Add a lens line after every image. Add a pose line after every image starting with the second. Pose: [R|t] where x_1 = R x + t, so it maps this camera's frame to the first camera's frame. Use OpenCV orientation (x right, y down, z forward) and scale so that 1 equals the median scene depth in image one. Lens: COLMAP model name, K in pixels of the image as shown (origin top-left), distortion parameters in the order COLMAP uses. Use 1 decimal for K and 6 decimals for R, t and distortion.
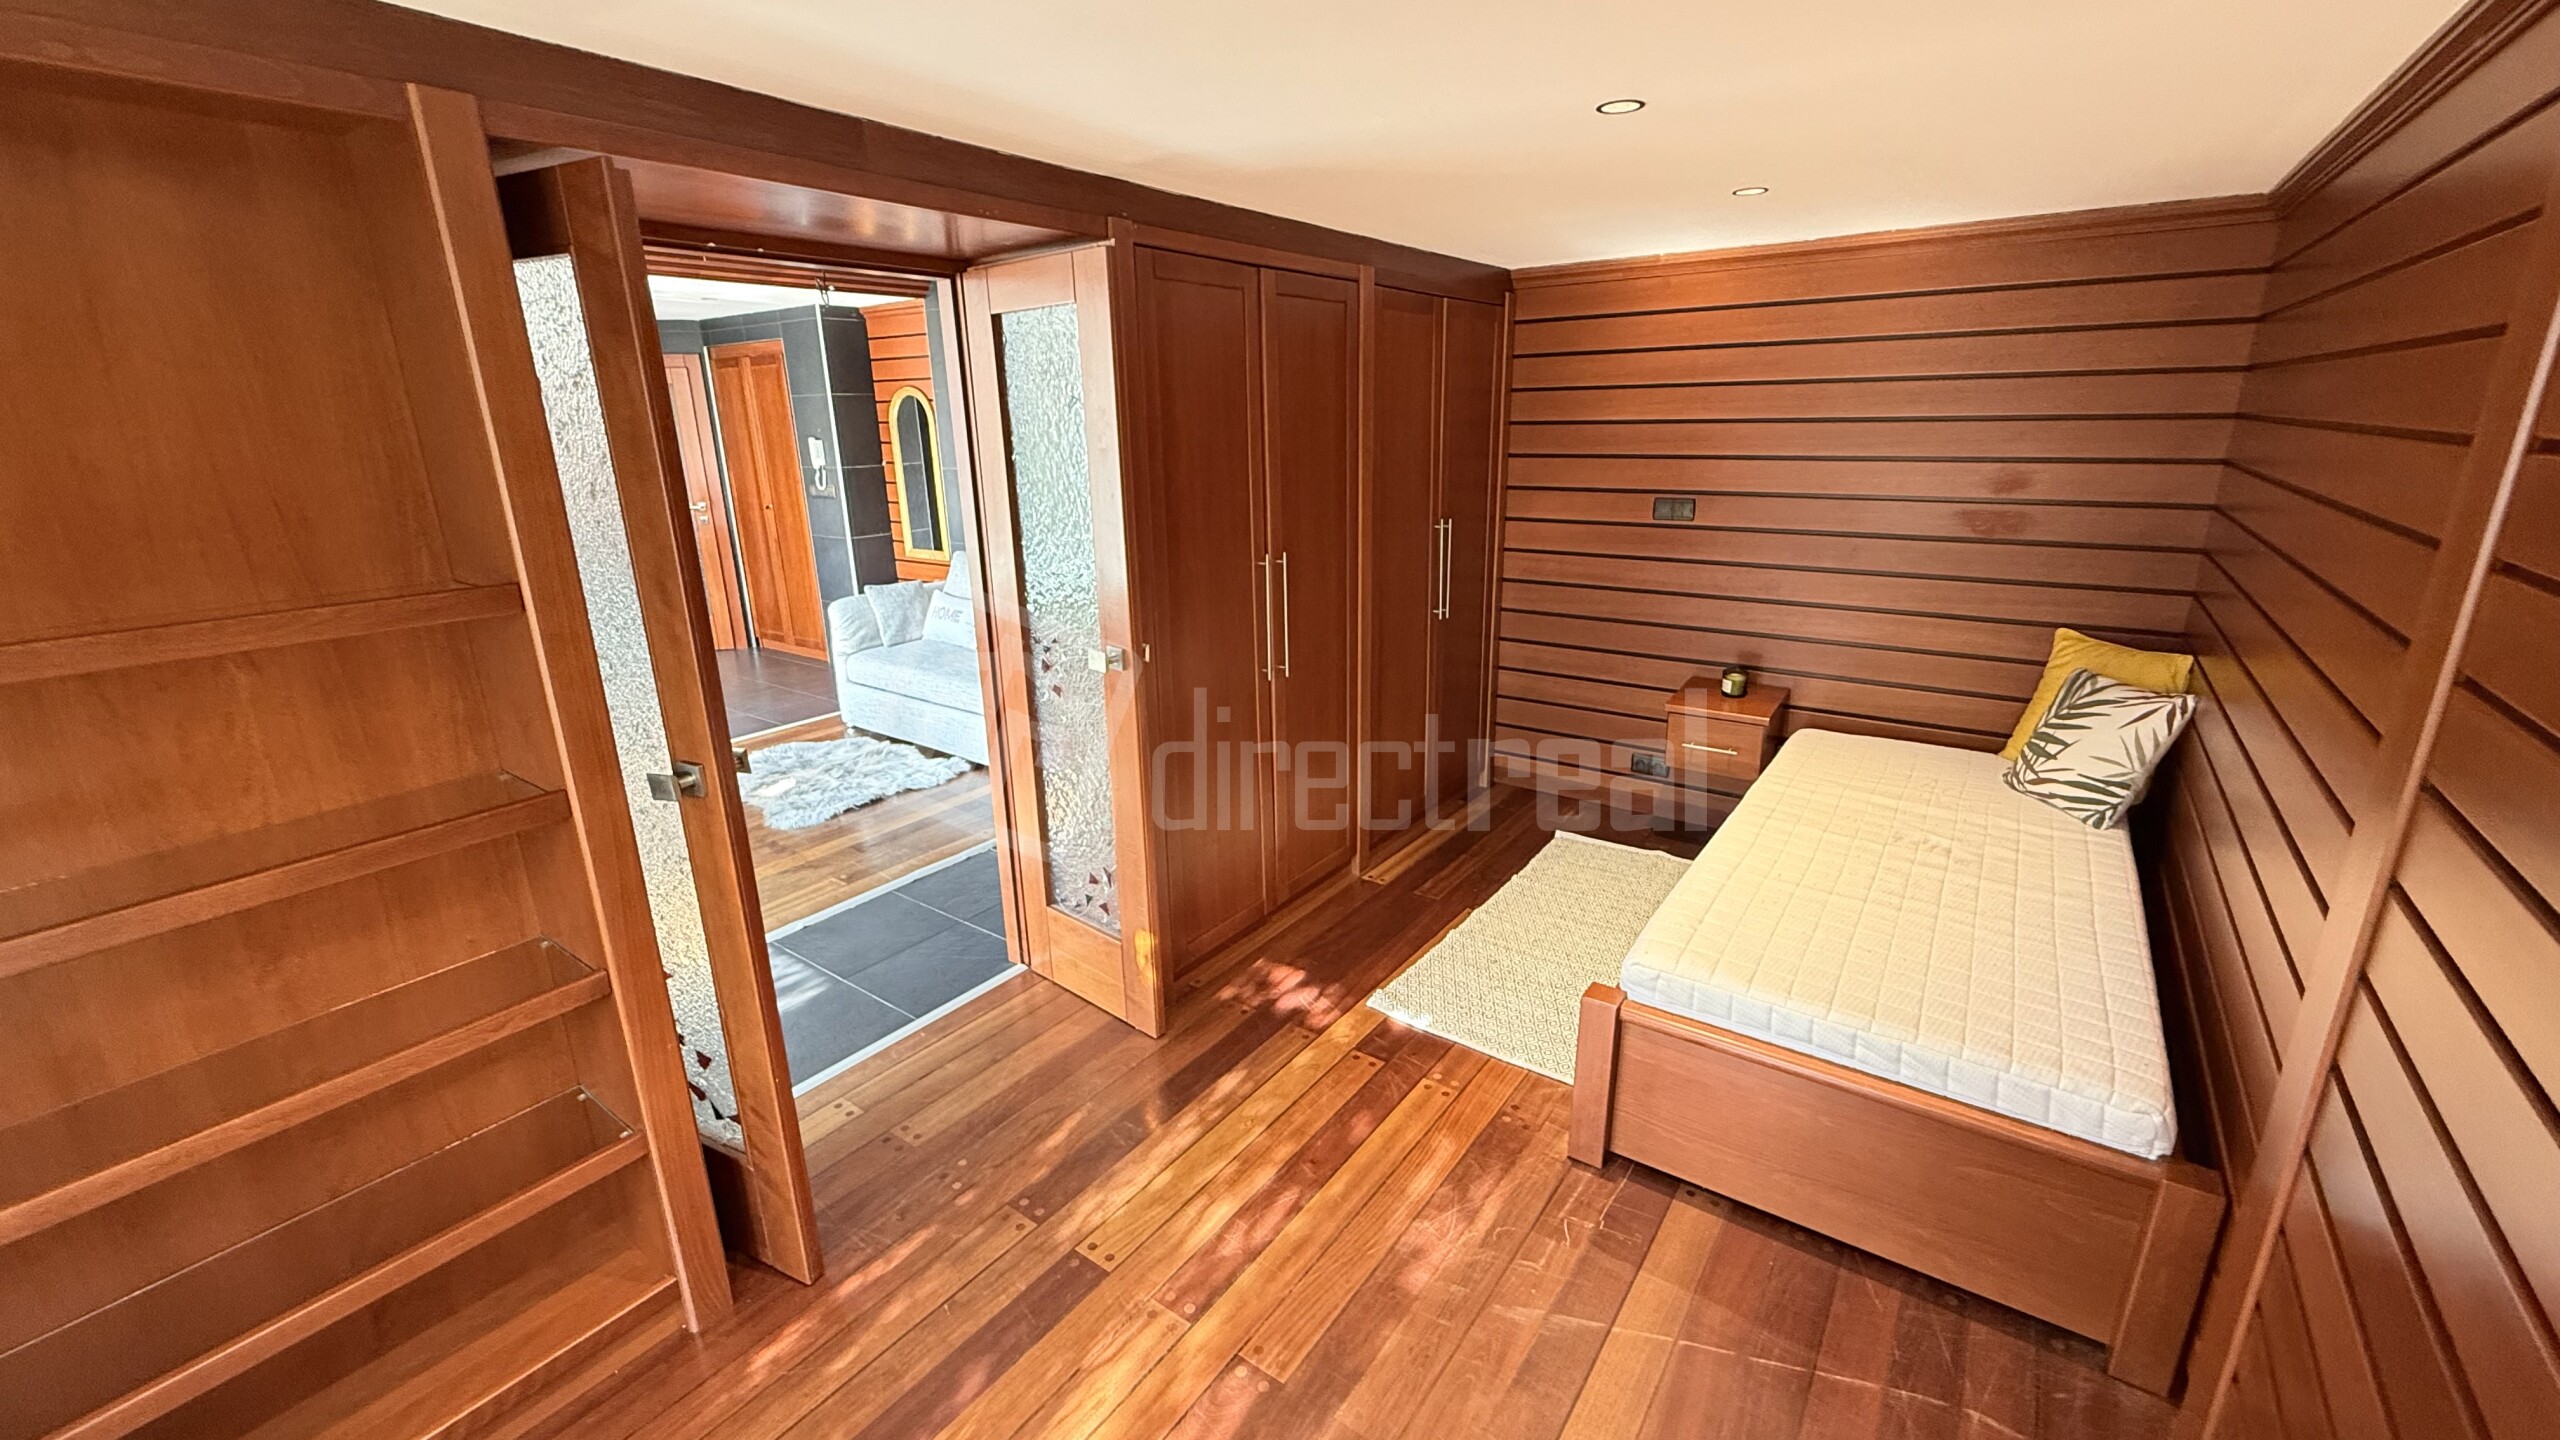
lens RADIAL K [[1023.1, 0, 1269.4], [0, 1023.1, 715.1], [0, 0, 1]] dist [0.001436, -0.000381]
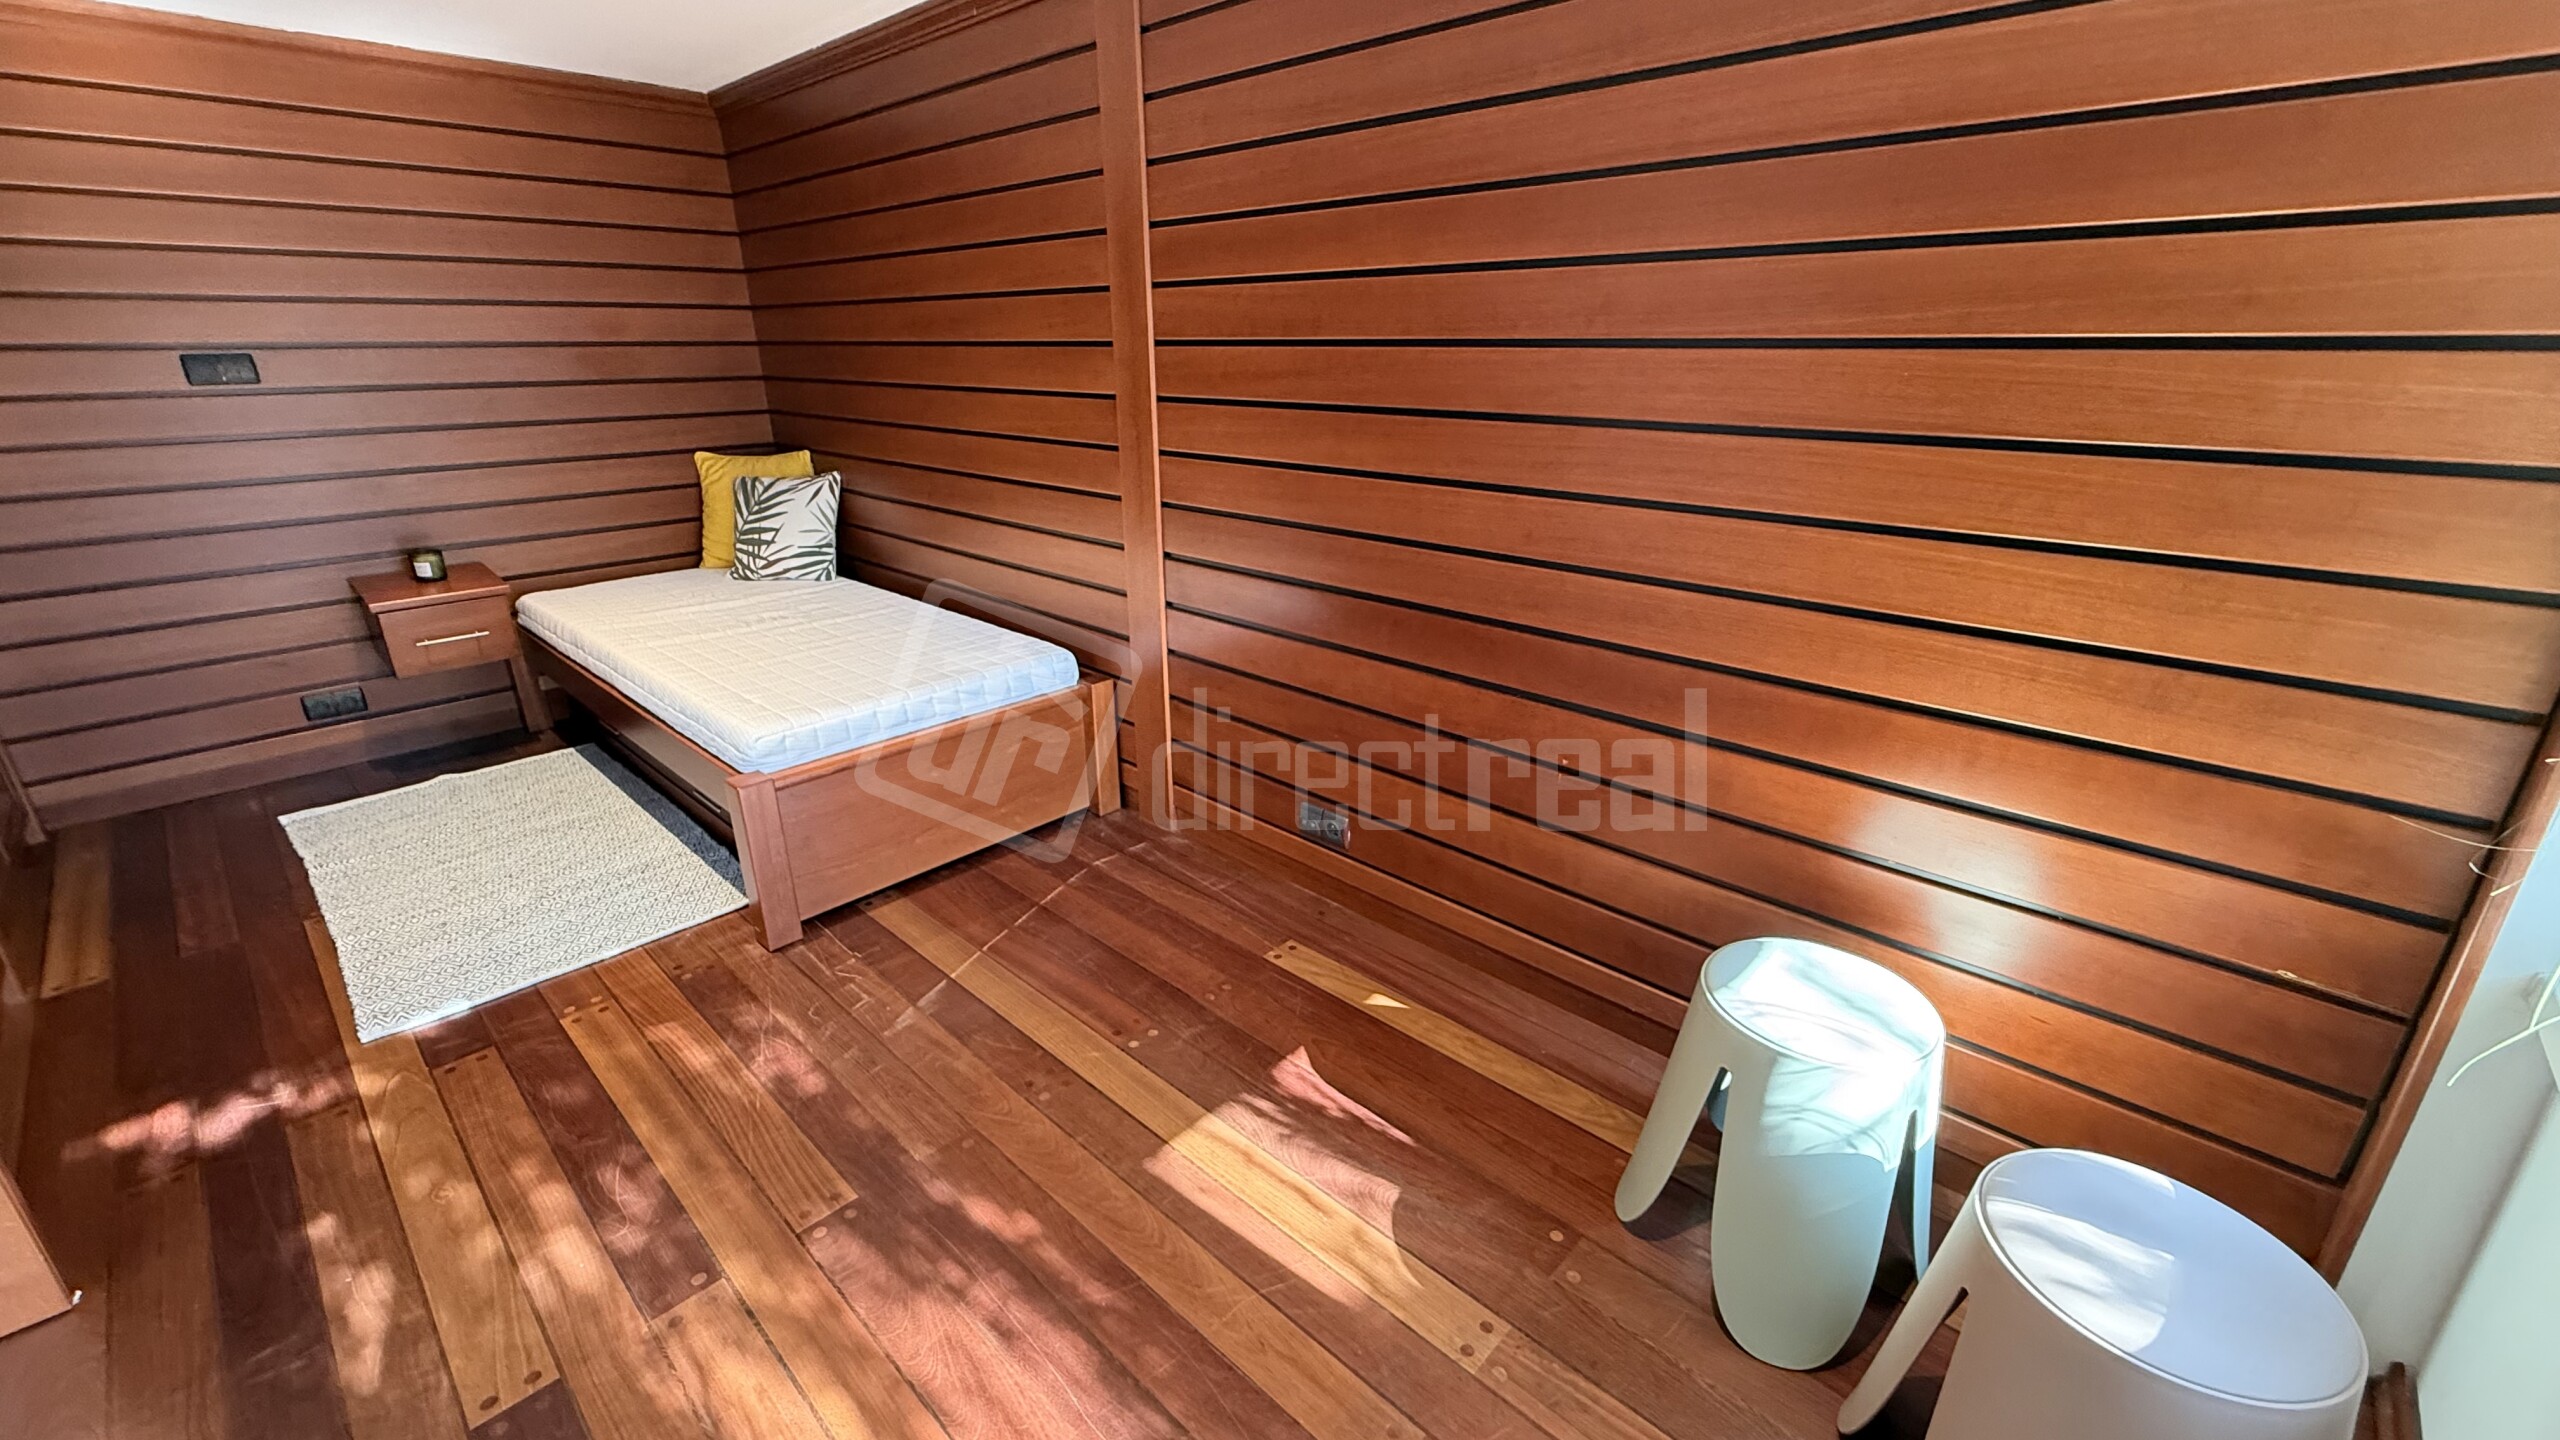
lens RADIAL K [[1016.8, 0, 1273.2], [0, 1016.8, 716.5], [0, 0, 1]] dist [0.001677, -0.000330]
pose [[0.117564, -0.326693, 0.937790, -0.422347], [0.284806, 0.915761, 0.283314, 0.061264], [-0.951349, 0.233781, 0.200704, 0.223127]]
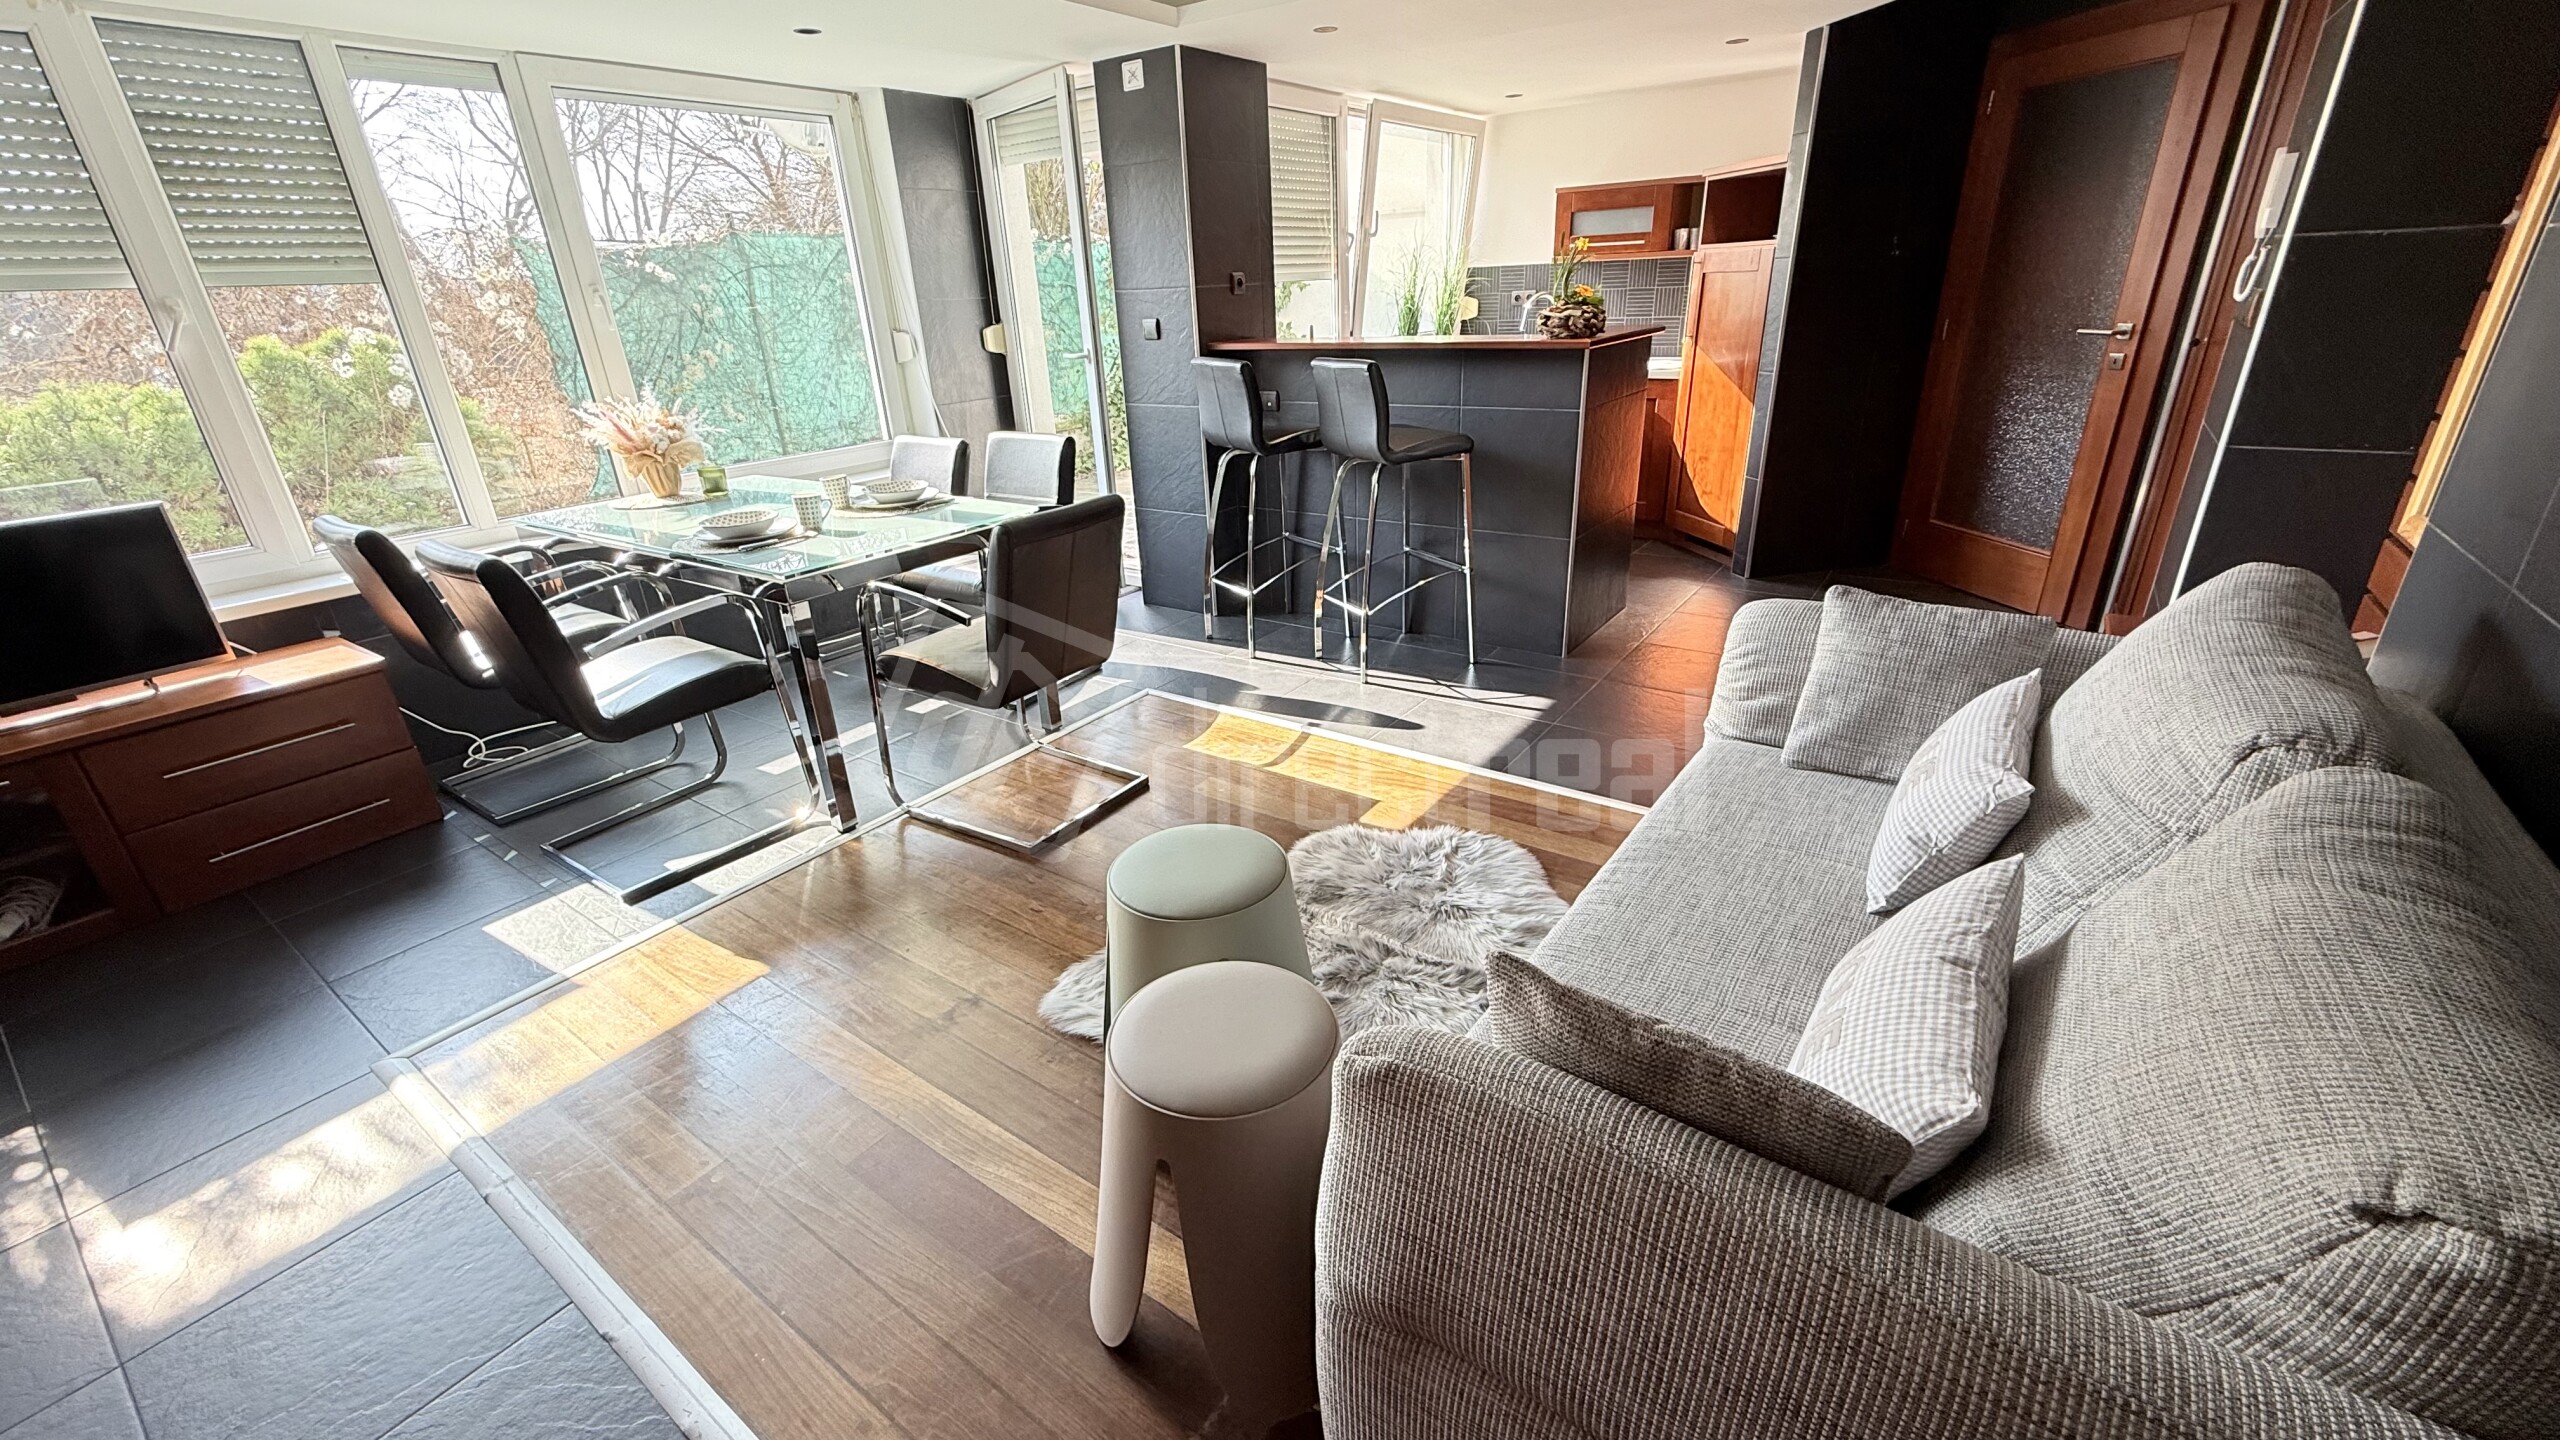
lens RADIAL K [[1025.9, 0, 1251.7], [0, 1025.9, 717.1], [0, 0, 1]] dist [0.000224, -0.000168]
pose [[-0.005138, 0.408016, -0.912960, -0.103811], [-0.244013, 0.884863, 0.396832, -0.350324], [0.969758, 0.224814, 0.095015, 1.548265]]
